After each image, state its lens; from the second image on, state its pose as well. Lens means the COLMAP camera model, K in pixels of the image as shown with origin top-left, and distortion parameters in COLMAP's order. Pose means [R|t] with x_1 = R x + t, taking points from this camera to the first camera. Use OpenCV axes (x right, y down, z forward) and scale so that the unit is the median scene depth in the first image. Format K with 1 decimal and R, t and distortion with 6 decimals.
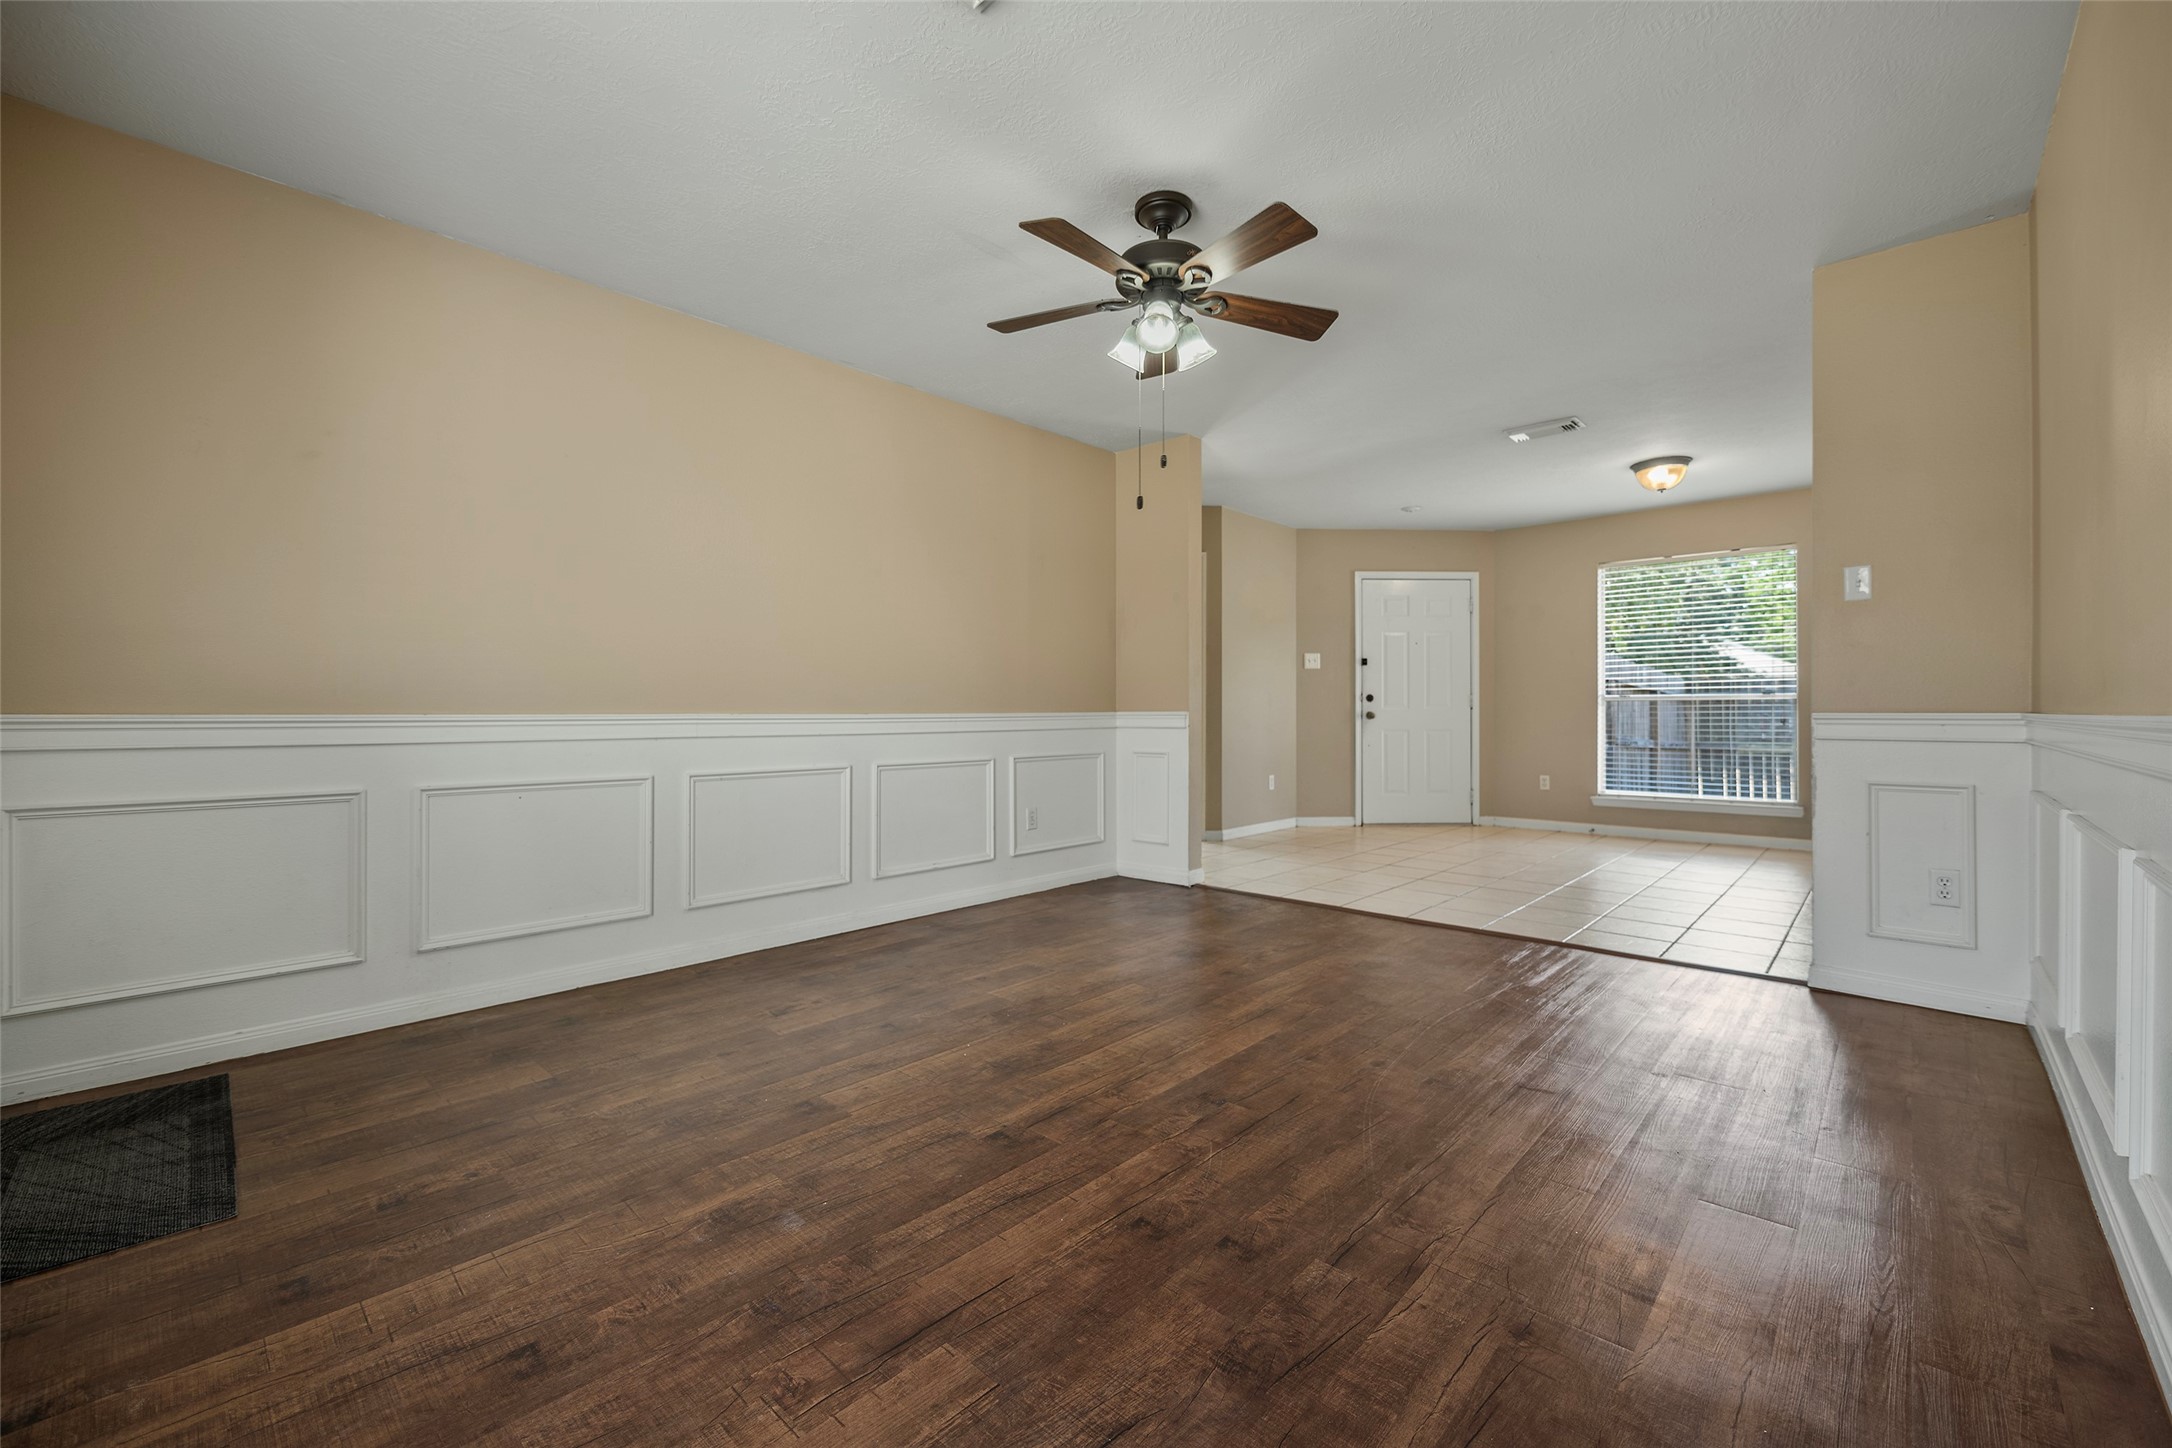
lens RADIAL K [[889.3, 0, 1084.4], [0, 889.3, 713.2], [0, 0, 1]] dist [-0.000906, -0.000015]
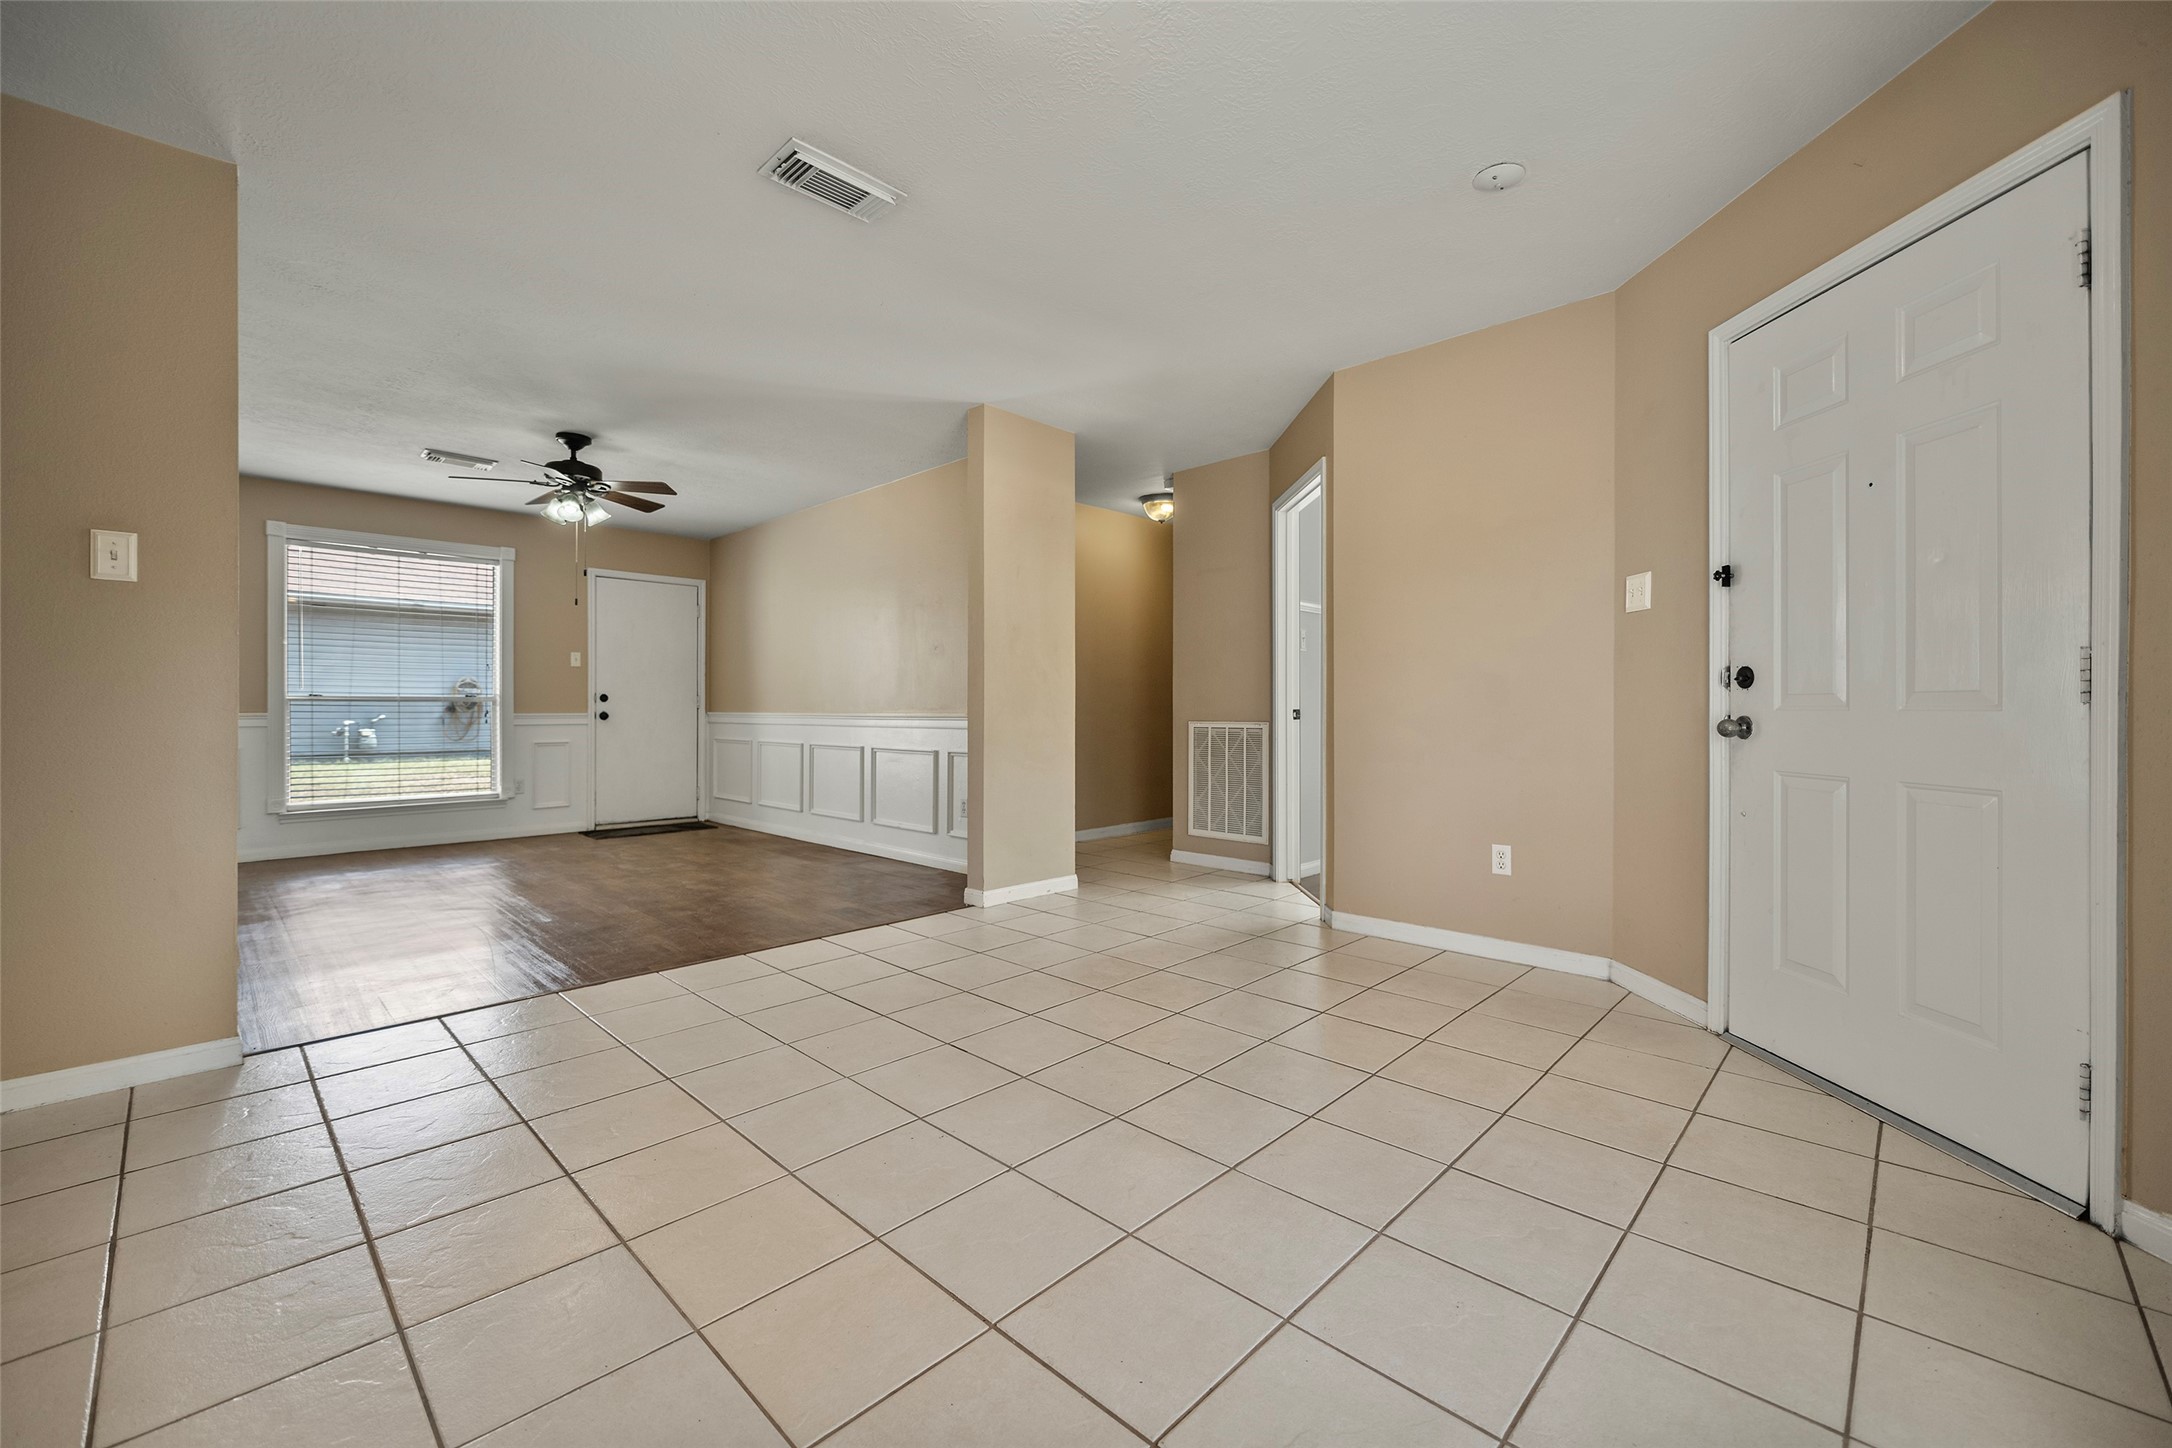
lens RADIAL K [[889.3, 0, 1084.4], [0, 889.3, 713.2], [0, 0, 1]] dist [-0.000906, -0.000015]
pose [[-0.026785, 0.007909, -0.999610, 0.675399], [-0.004012, 0.999960, 0.008019, -0.004844], [0.999633, 0.004225, -0.026752, 0.754332]]
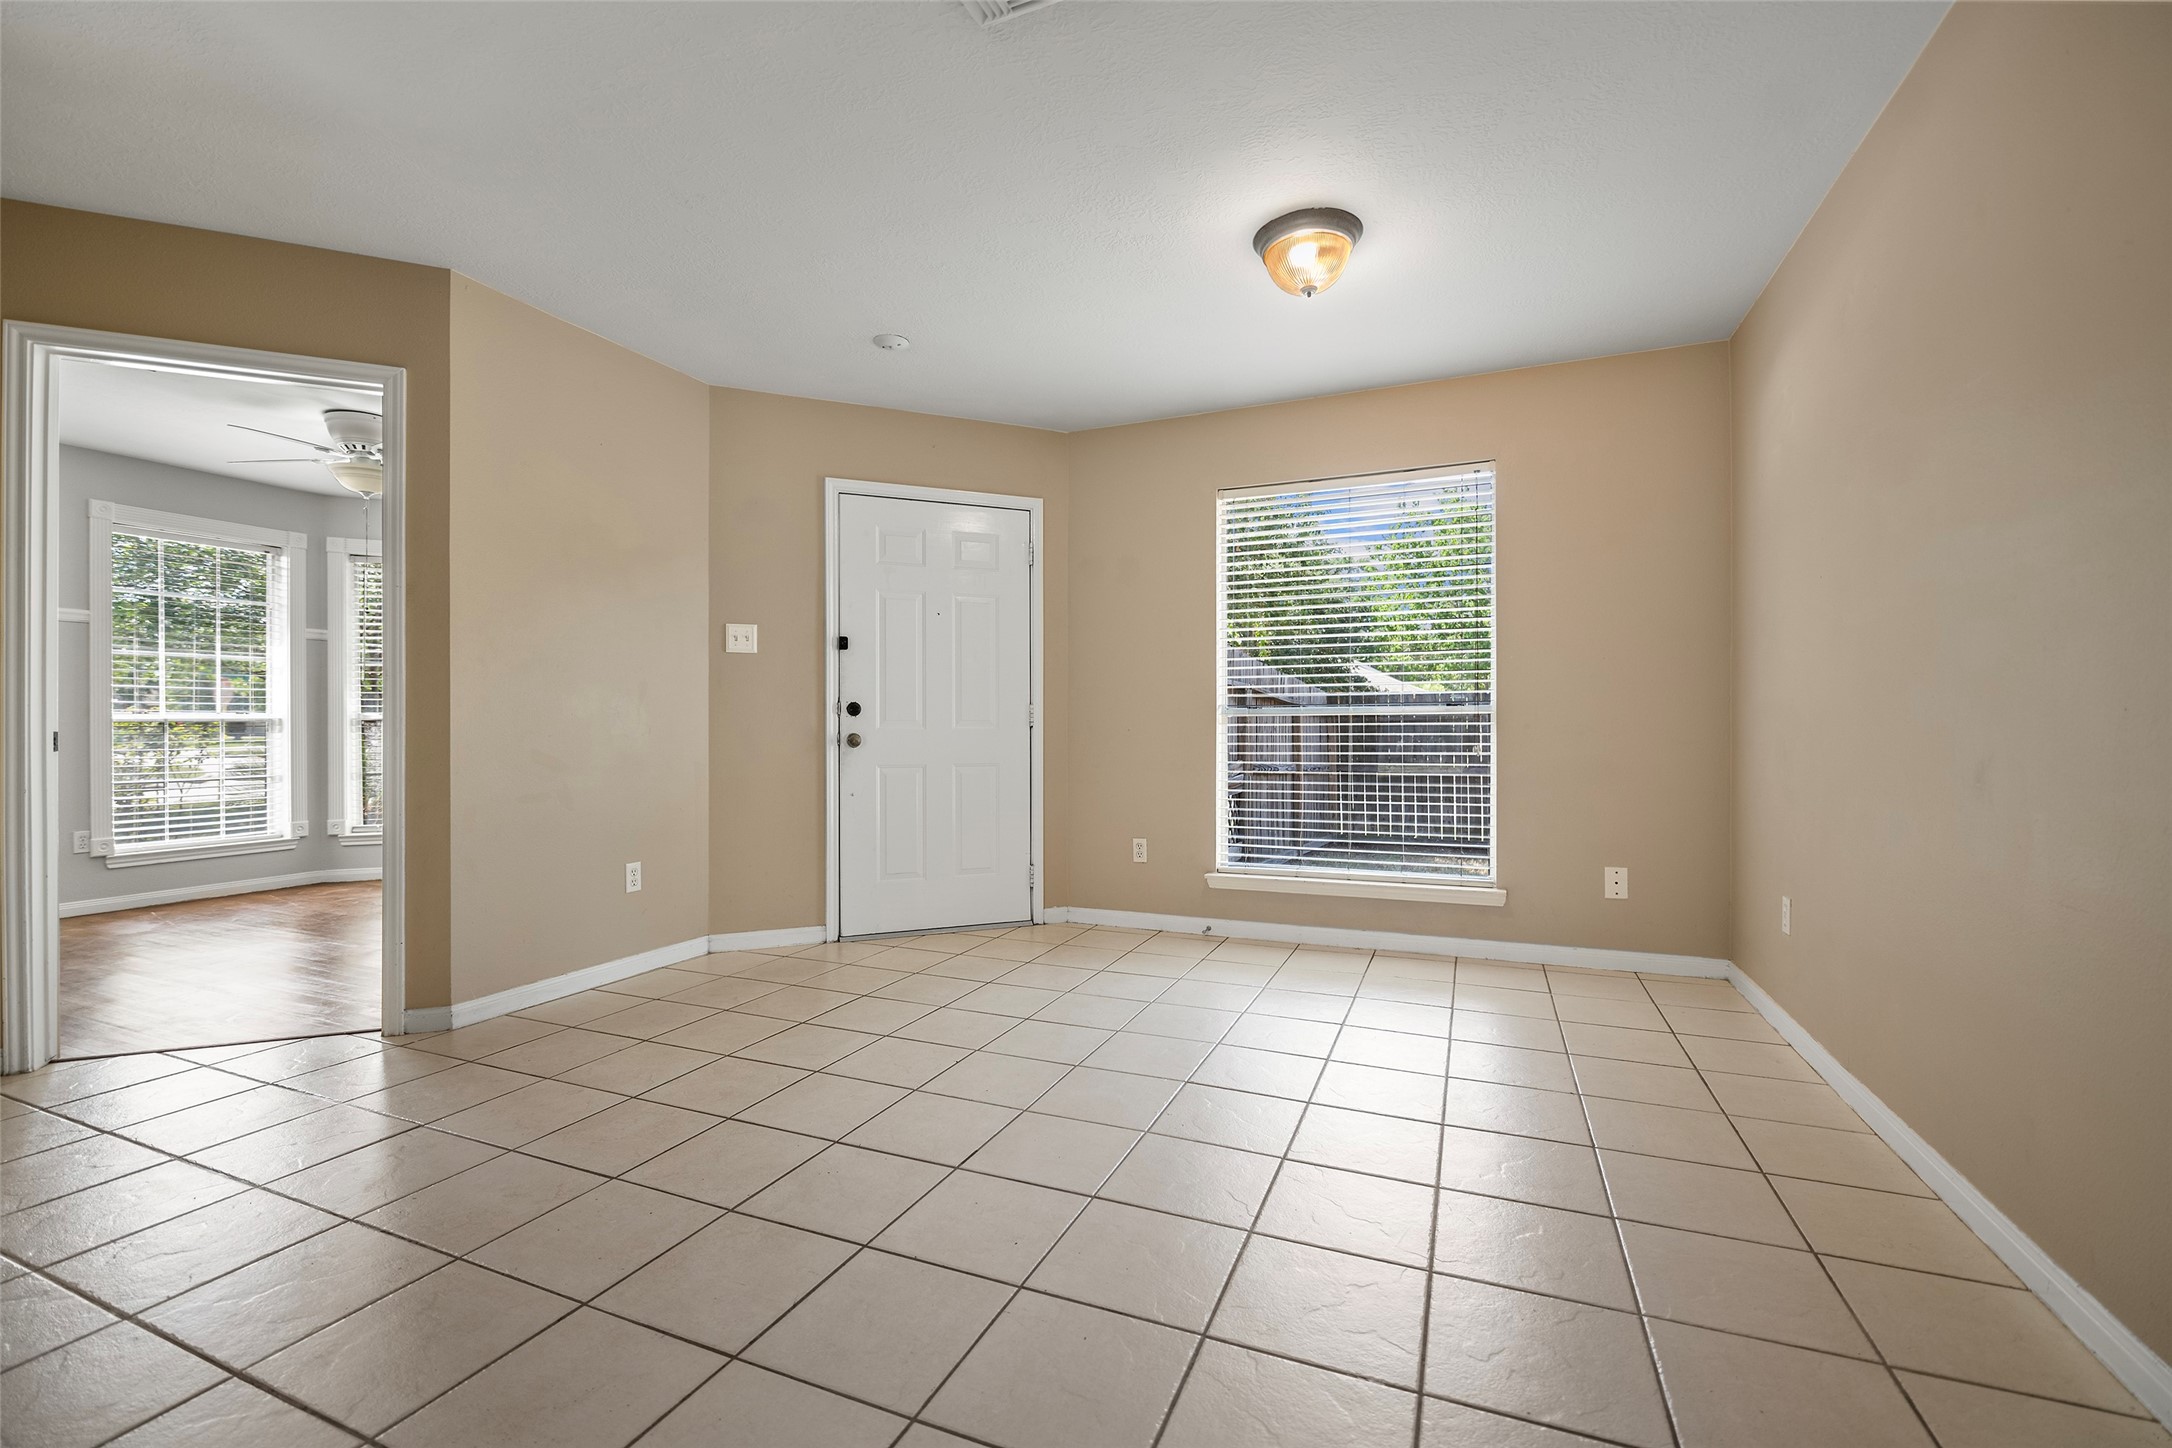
lens RADIAL K [[933.4, 0, 1111.3], [0, 933.4, 734.3], [0, 0, 1]] dist [-0.026080, 0.013503]
pose [[0.931162, -0.003317, 0.364591, 0.259248], [0.001090, 0.999979, 0.006313, -0.004662], [-0.364604, -0.005481, 0.931146, 0.402575]]
